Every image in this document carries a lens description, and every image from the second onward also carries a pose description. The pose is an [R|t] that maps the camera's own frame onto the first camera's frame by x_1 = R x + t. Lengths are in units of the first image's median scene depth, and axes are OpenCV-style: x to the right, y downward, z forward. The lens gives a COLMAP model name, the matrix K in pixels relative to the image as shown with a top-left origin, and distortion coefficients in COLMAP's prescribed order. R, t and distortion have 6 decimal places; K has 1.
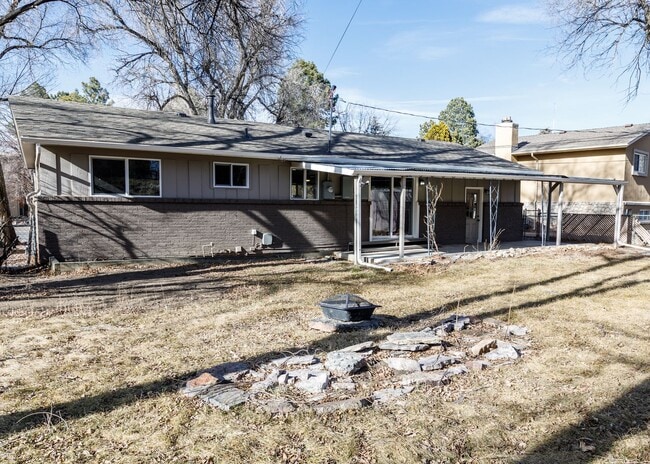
lens RADIAL K [[521.4, 0, 347.8], [0, 521.4, 263.3], [0, 0, 1]] dist [0.002048, -0.001201]
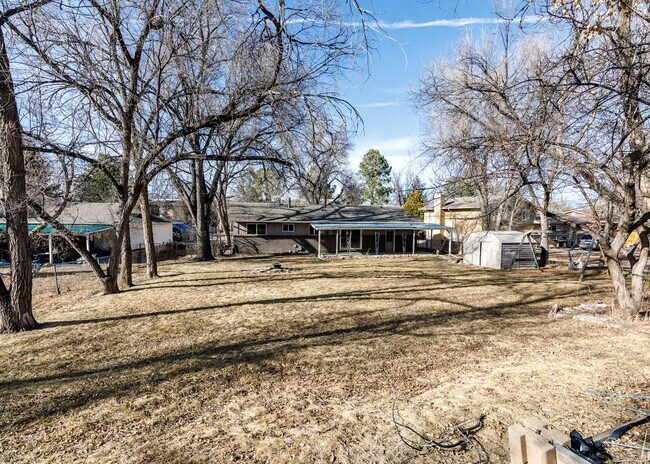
lens RADIAL K [[357.8, 0, 325.0], [0, 357.8, 232.0], [0, 0, 1]] dist [0.000492, 0.000123]
pose [[0.944779, 0.017322, -0.327250, 0.662892], [-0.040900, 0.997027, -0.065306, -0.010913], [0.325146, 0.075085, 0.942678, -0.922214]]
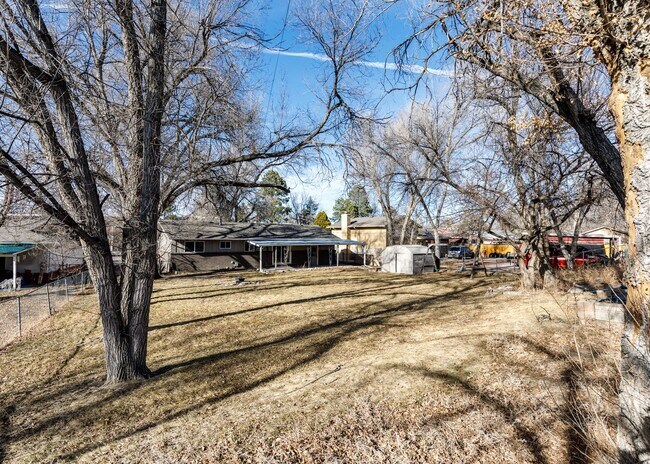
lens RADIAL K [[357.8, 0, 325.0], [0, 357.8, 232.0], [0, 0, 1]] dist [0.000492, 0.000123]
pose [[0.999855, -0.000541, 0.017031, 0.350751], [0.002593, 0.992683, -0.120724, 0.023410], [-0.016841, 0.120751, 0.992540, -1.212548]]
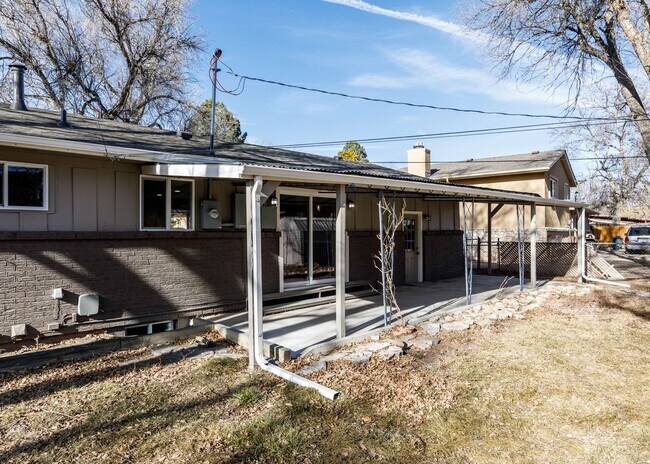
lens RADIAL K [[422.8, 0, 325.0], [0, 422.8, 232.0], [0, 0, 1]] dist [0.001460, 0.000763]
pose [[0.988146, -0.014860, 0.152793, 0.020912], [0.032239, 0.993196, -0.111902, -0.063764], [-0.150091, 0.115501, 0.981902, 0.525598]]
